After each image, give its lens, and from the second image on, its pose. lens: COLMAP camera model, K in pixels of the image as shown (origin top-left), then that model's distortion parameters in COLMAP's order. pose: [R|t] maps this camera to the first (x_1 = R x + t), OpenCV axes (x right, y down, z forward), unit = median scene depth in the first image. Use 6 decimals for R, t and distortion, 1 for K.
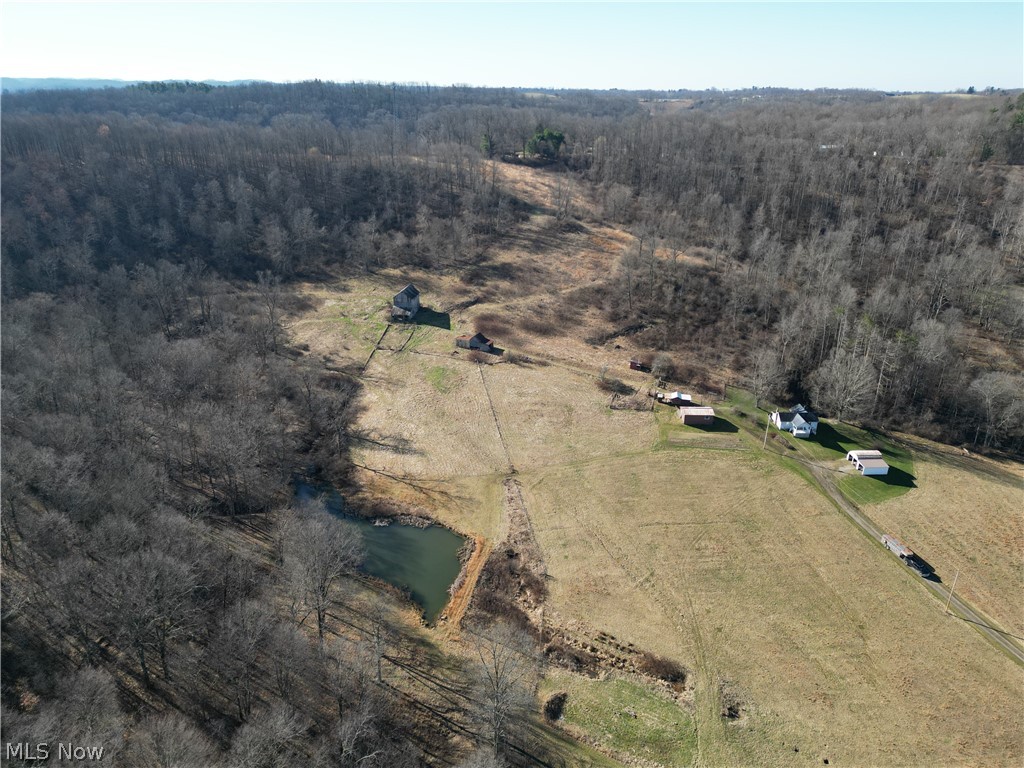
lens RADIAL K [[709.3, 0, 512.0], [0, 709.3, 384.0], [0, 0, 1]] dist [0.074591, -0.065905]
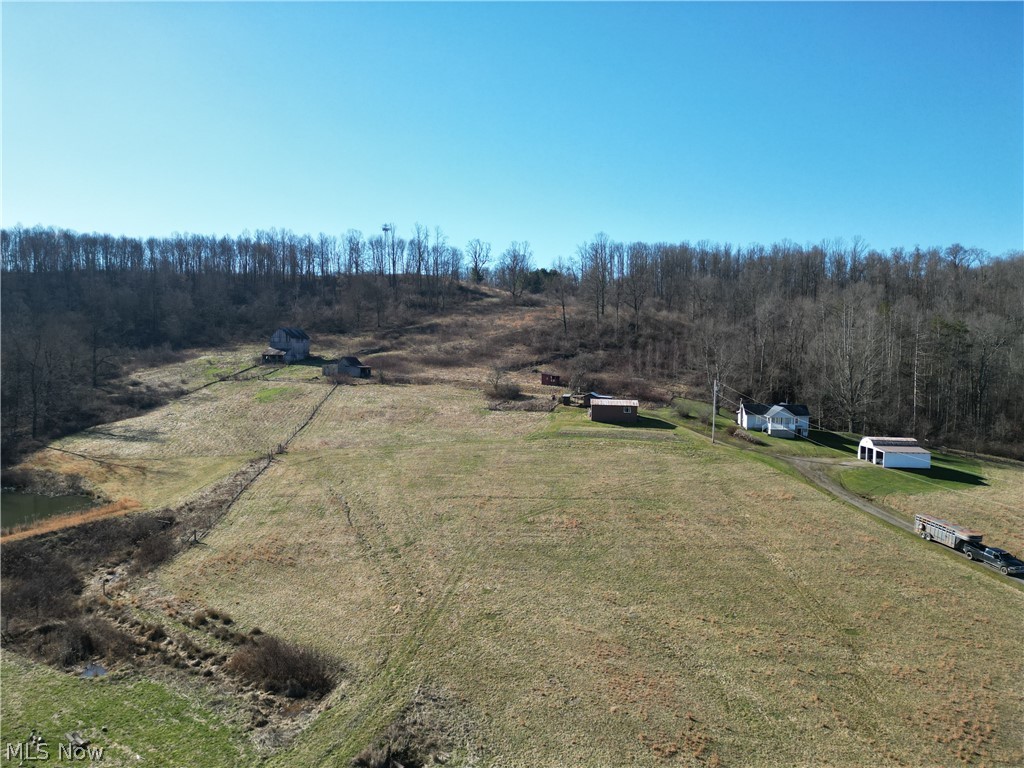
lens RADIAL K [[709.3, 0, 512.0], [0, 709.3, 384.0], [0, 0, 1]] dist [0.074591, -0.065905]
pose [[0.994725, 0.002859, -0.102533, 0.274565], [-0.038096, 0.938406, -0.343429, 0.286407], [0.095236, 0.345524, 0.933565, 0.456976]]
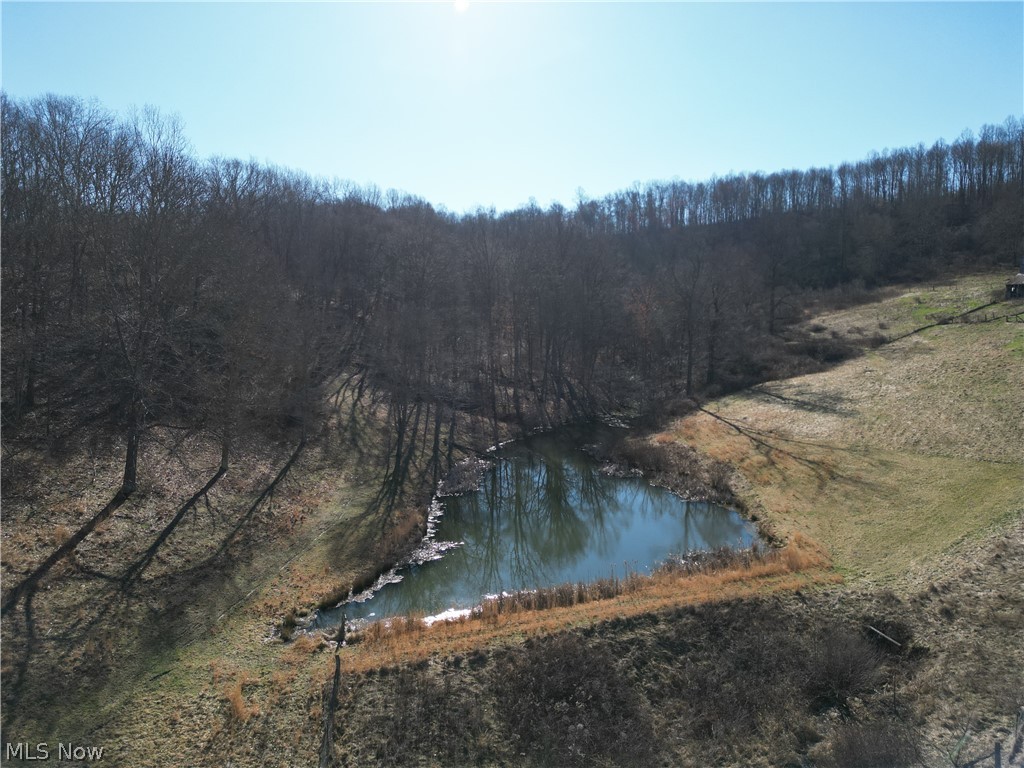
lens RADIAL K [[709.3, 0, 512.0], [0, 709.3, 384.0], [0, 0, 1]] dist [0.074591, -0.065905]
pose [[0.554001, 0.066649, -0.829844, 0.100387], [-0.299558, 0.945985, -0.124007, 0.207176], [0.776755, 0.317286, 0.544042, 0.702280]]
